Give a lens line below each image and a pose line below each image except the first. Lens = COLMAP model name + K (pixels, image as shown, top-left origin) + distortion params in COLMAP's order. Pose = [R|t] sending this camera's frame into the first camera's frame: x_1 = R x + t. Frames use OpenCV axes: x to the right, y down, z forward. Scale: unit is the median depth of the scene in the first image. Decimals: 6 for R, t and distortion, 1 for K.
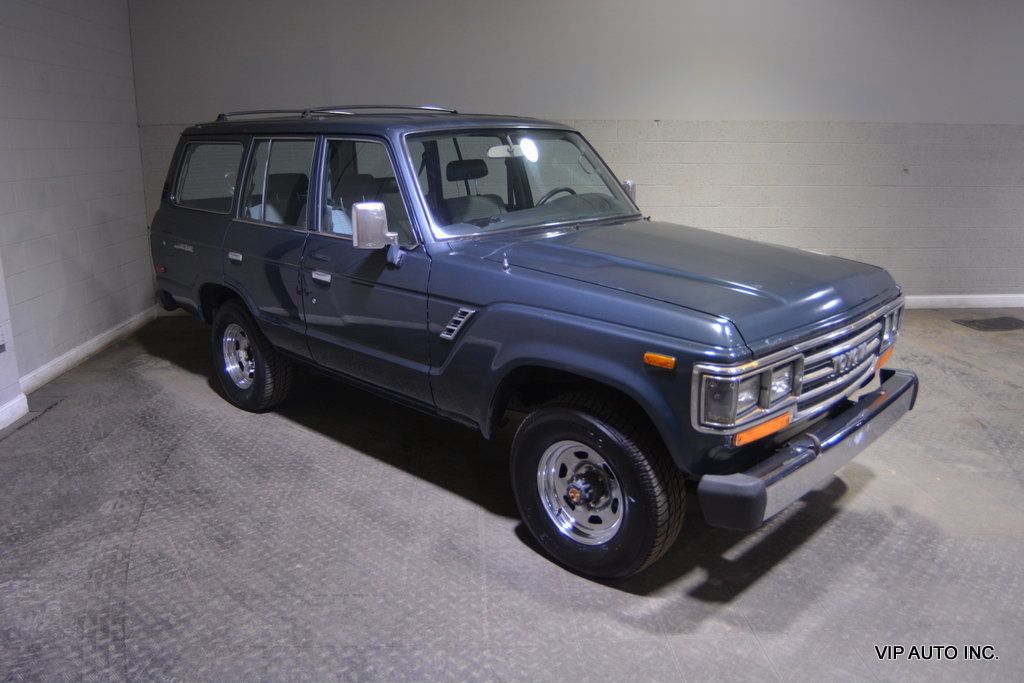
lens RADIAL K [[796.6, 0, 499.3], [0, 796.6, 309.5], [0, 0, 1]] dist [-0.102343, 0.052255]
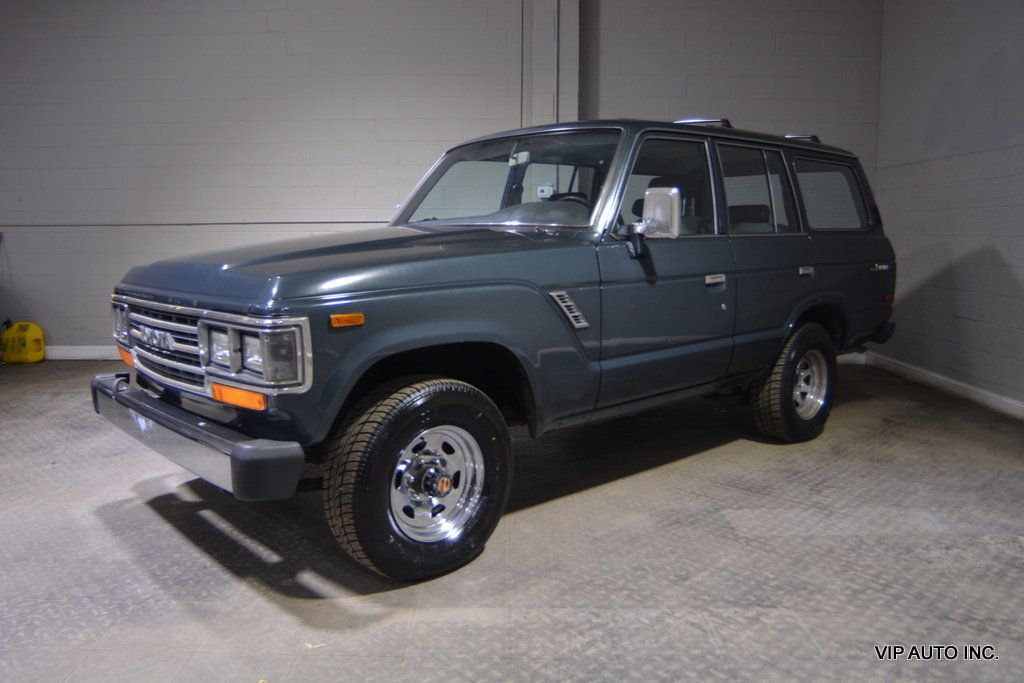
lens RADIAL K [[796.6, 0, 493.9], [0, 796.6, 322.7], [0, 0, 1]] dist [-0.102343, 0.052255]
pose [[-0.067699, 0.116420, -0.990890, 1.334729], [-0.211064, 0.969019, 0.128271, -0.163941], [0.975125, 0.217825, -0.041030, 1.405051]]
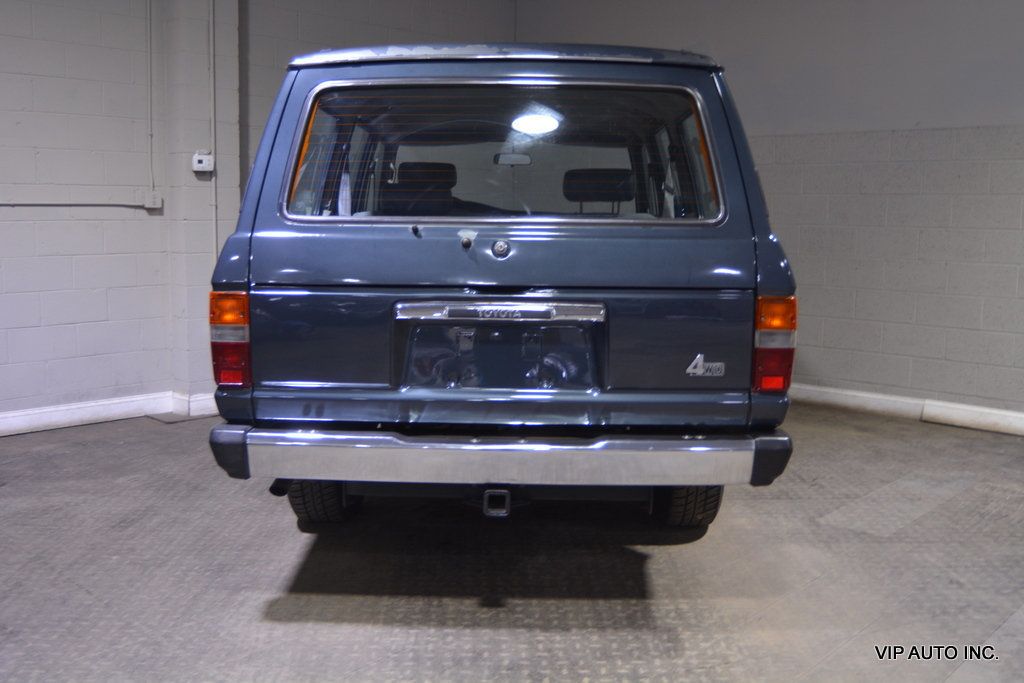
lens RADIAL K [[990.3, 0, 503.2], [0, 990.3, 331.5], [0, 0, 1]] dist [-0.066401, 0.000000]
pose [[0.696202, 0.095522, -0.711462, 0.866985], [-0.162357, 0.986378, -0.026442, 0.018003], [0.699244, 0.133920, 0.702227, 0.473835]]
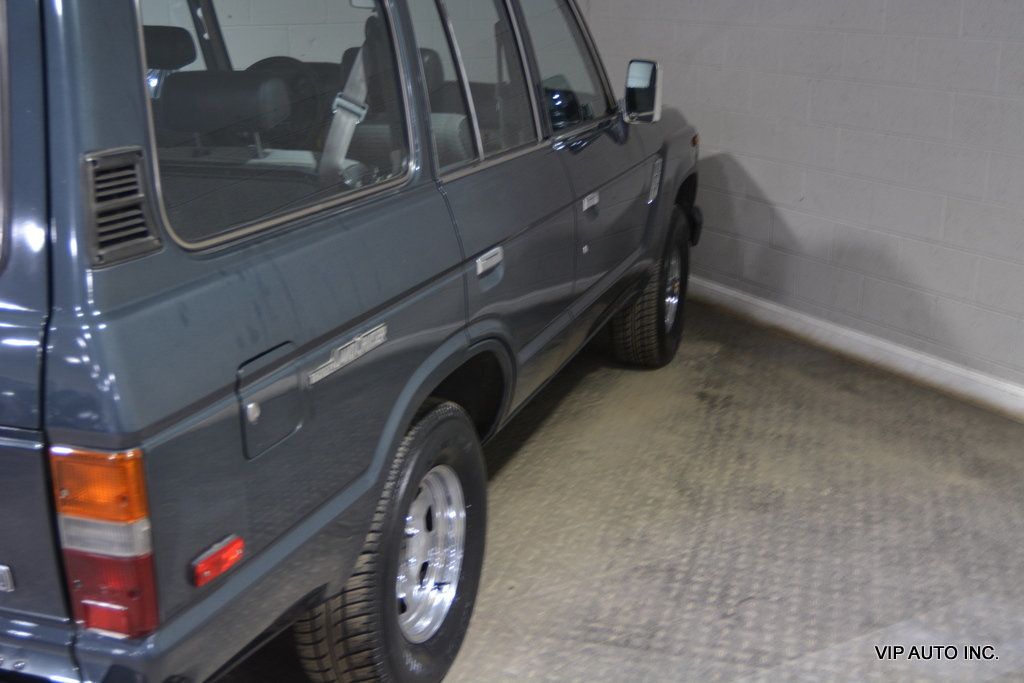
lens RADIAL K [[1207.9, 0, 491.0], [0, 1207.9, 345.7], [0, 0, 1]] dist [-0.068610, 0.000000]
pose [[0.431431, 0.266606, -0.861852, 0.890992], [-0.183761, 0.961277, 0.205374, -0.262978], [0.883232, 0.069771, 0.463716, 1.215217]]
